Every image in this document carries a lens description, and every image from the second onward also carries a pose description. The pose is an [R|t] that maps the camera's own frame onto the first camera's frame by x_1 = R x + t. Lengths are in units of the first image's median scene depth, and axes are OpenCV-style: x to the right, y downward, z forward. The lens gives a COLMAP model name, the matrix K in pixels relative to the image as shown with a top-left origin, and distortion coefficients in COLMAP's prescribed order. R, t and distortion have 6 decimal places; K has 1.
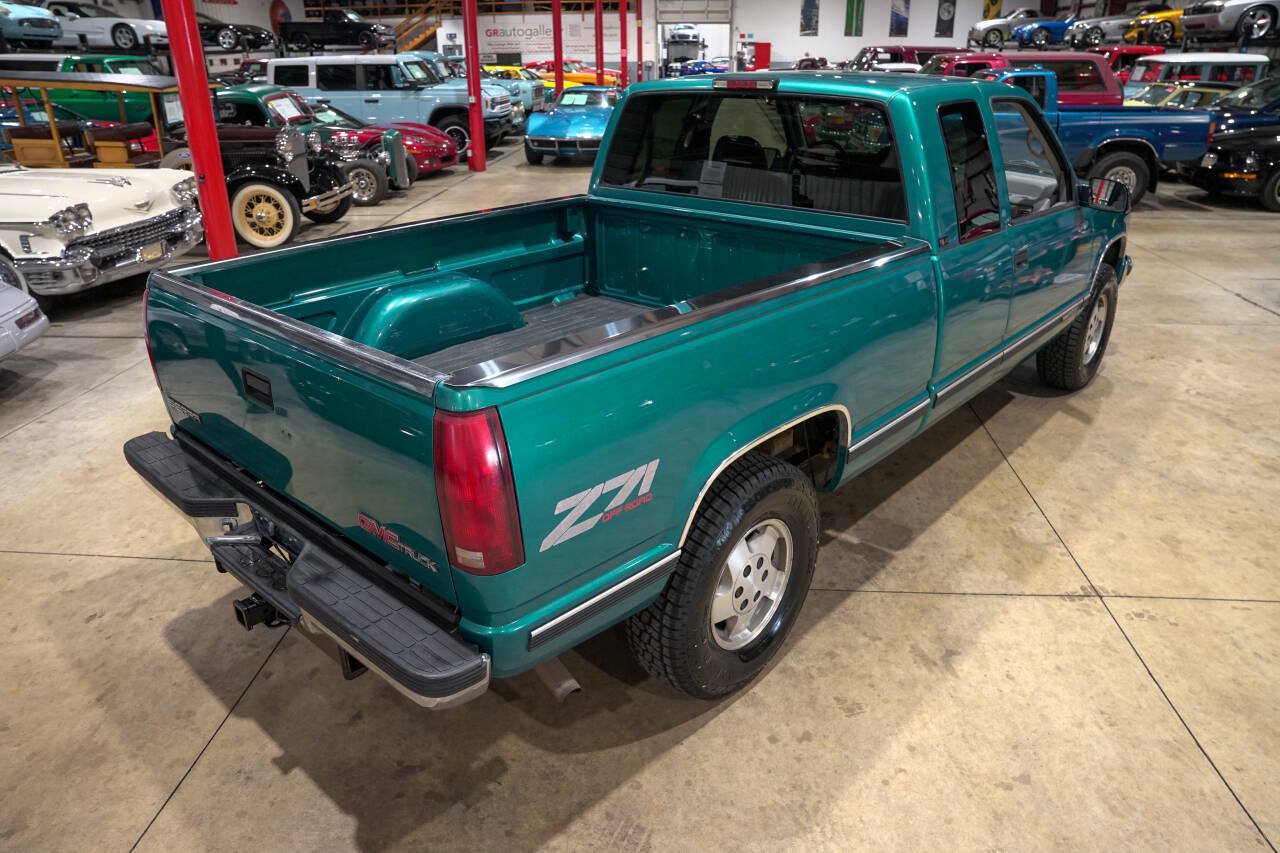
lens RADIAL K [[876.4, 0, 642.3], [0, 876.4, 426.5], [0, 0, 1]] dist [-0.144089, 0.115036]
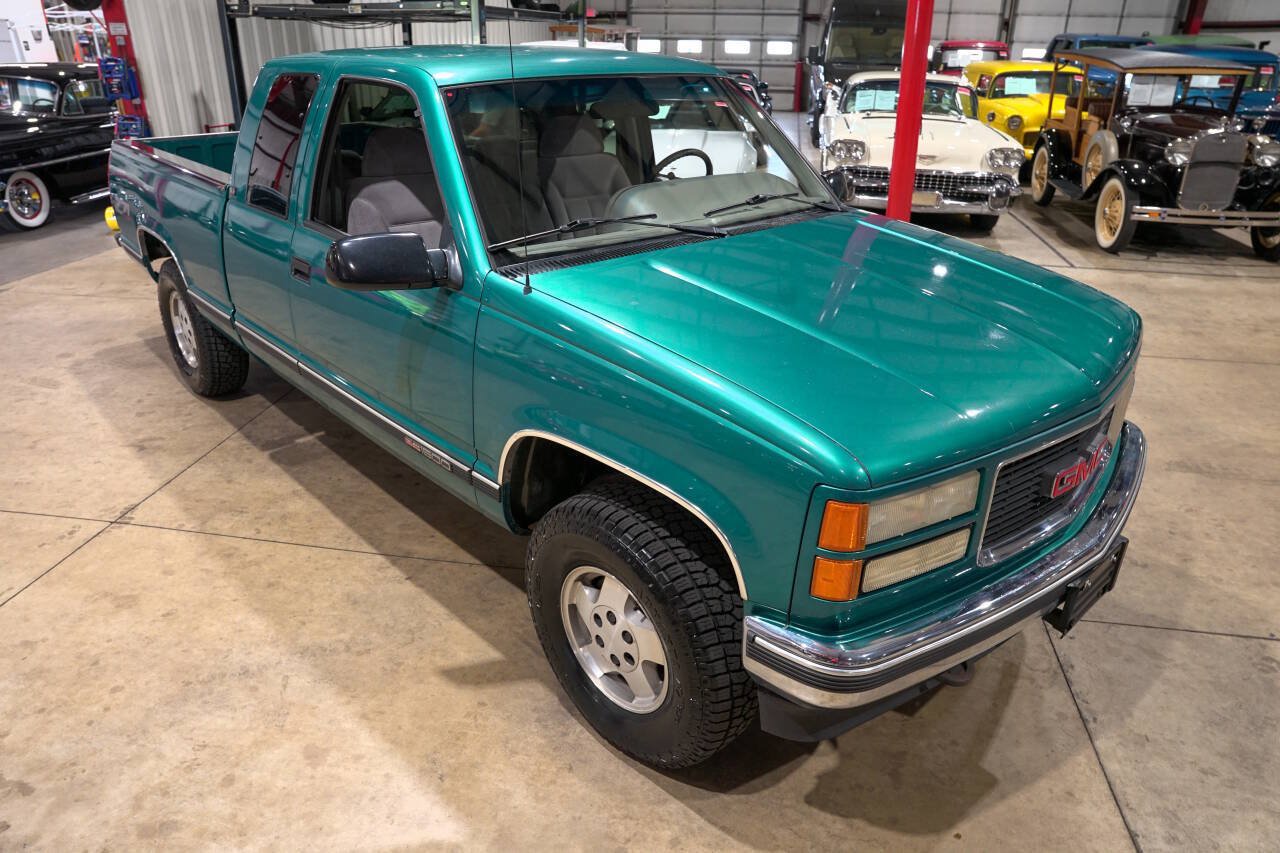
lens RADIAL K [[876.4, 0, 642.3], [0, 876.4, 426.5], [0, 0, 1]] dist [-0.144089, 0.115036]
pose [[-0.080465, 0.423588, -0.902274, 1.555996], [-0.409956, 0.811039, 0.417316, -0.699024], [0.908549, 0.403472, 0.108392, 1.596213]]
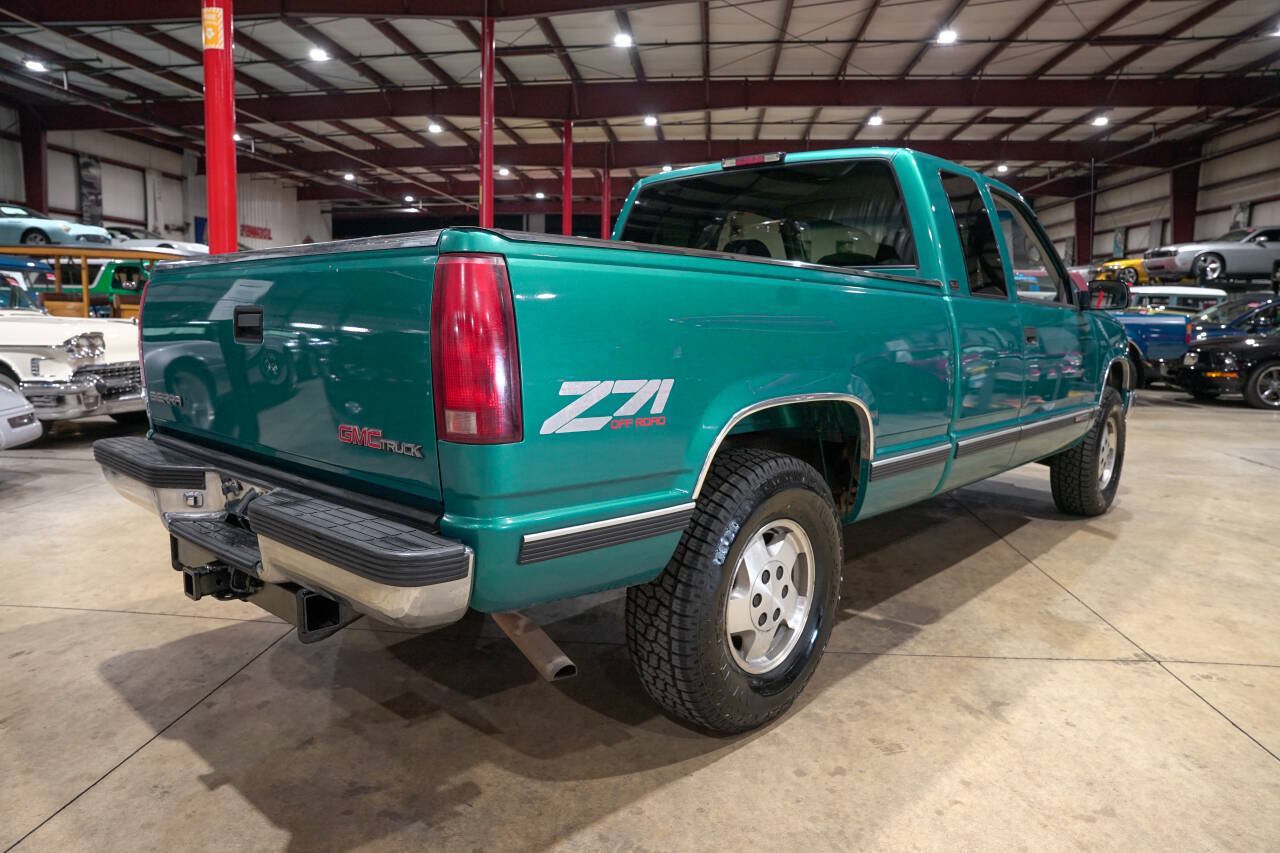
lens RADIAL K [[876.4, 0, 642.3], [0, 876.4, 426.5], [0, 0, 1]] dist [-0.144089, 0.115036]
pose [[0.999703, 0.024332, 0.001165, -0.009759], [-0.023058, 0.960627, -0.276884, 0.242085], [-0.007856, 0.276775, 0.960903, 0.092713]]
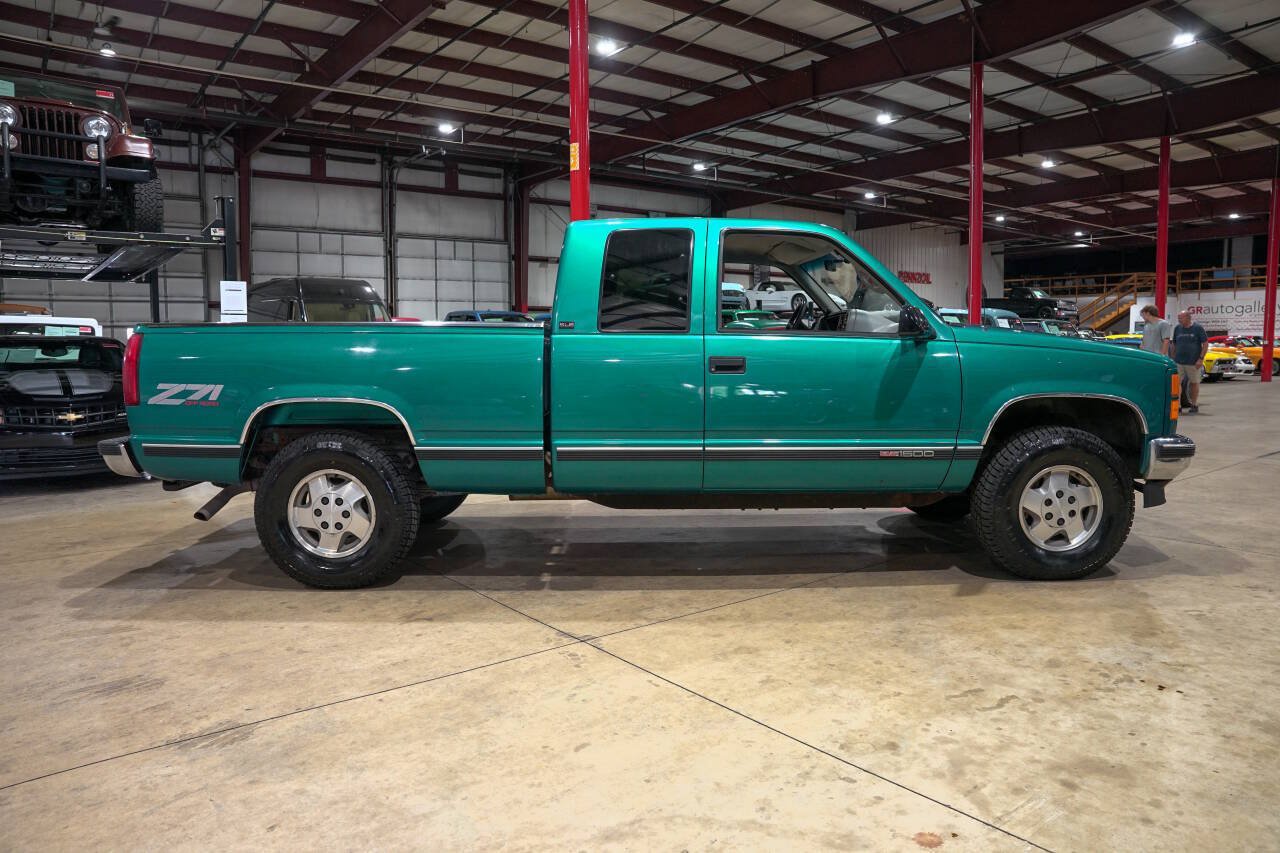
lens RADIAL K [[876.4, 0, 642.3], [0, 876.4, 426.5], [0, 0, 1]] dist [-0.144089, 0.115036]
pose [[0.677961, 0.072610, -0.731503, 1.479665], [-0.296168, 0.937750, -0.181408, 0.137780], [0.672795, 0.339636, 0.657263, 0.287475]]
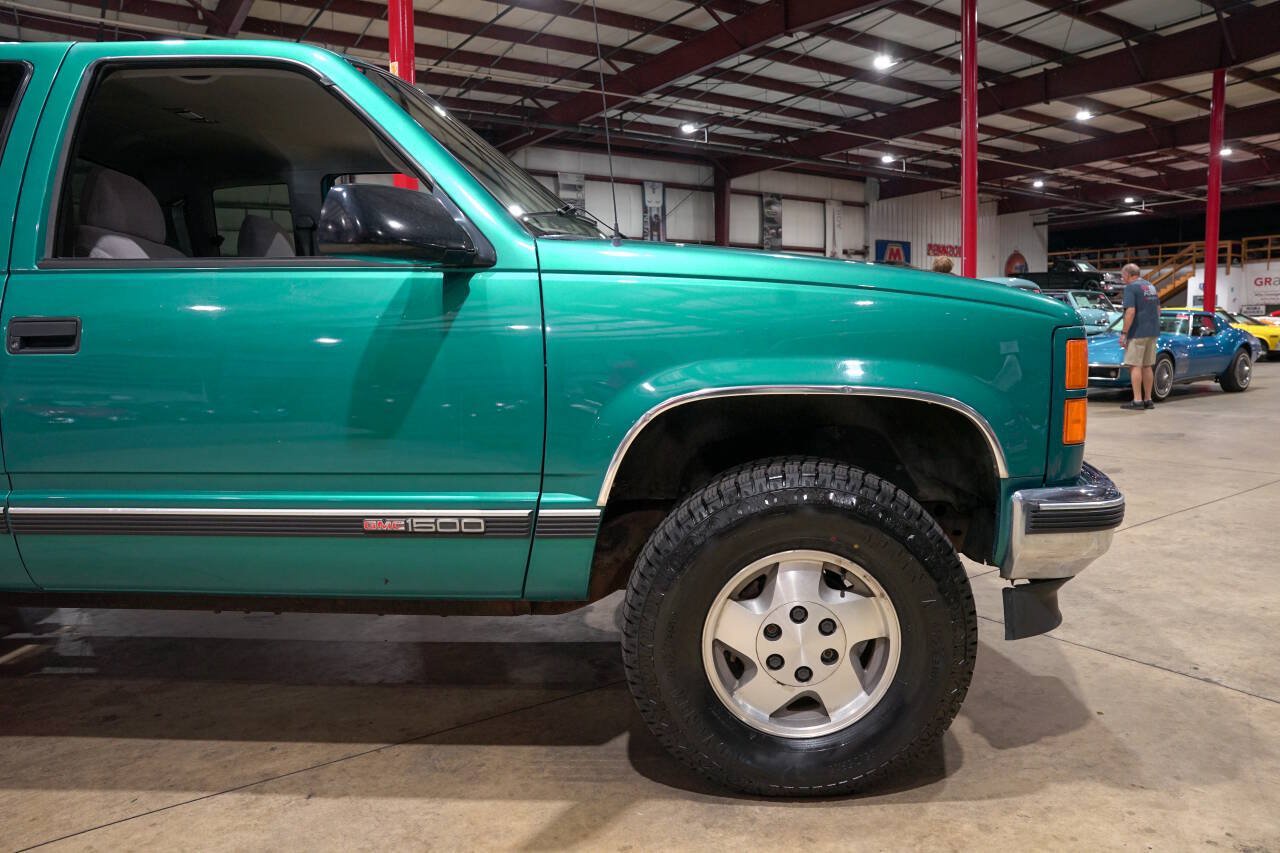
lens RADIAL K [[876.4, 0, 642.3], [0, 876.4, 426.5], [0, 0, 1]] dist [-0.144089, 0.115036]
pose [[0.632676, 0.082347, -0.770026, 1.328296], [-0.300652, 0.942456, -0.146237, -0.221883], [0.713673, 0.324031, 0.621027, 1.203324]]
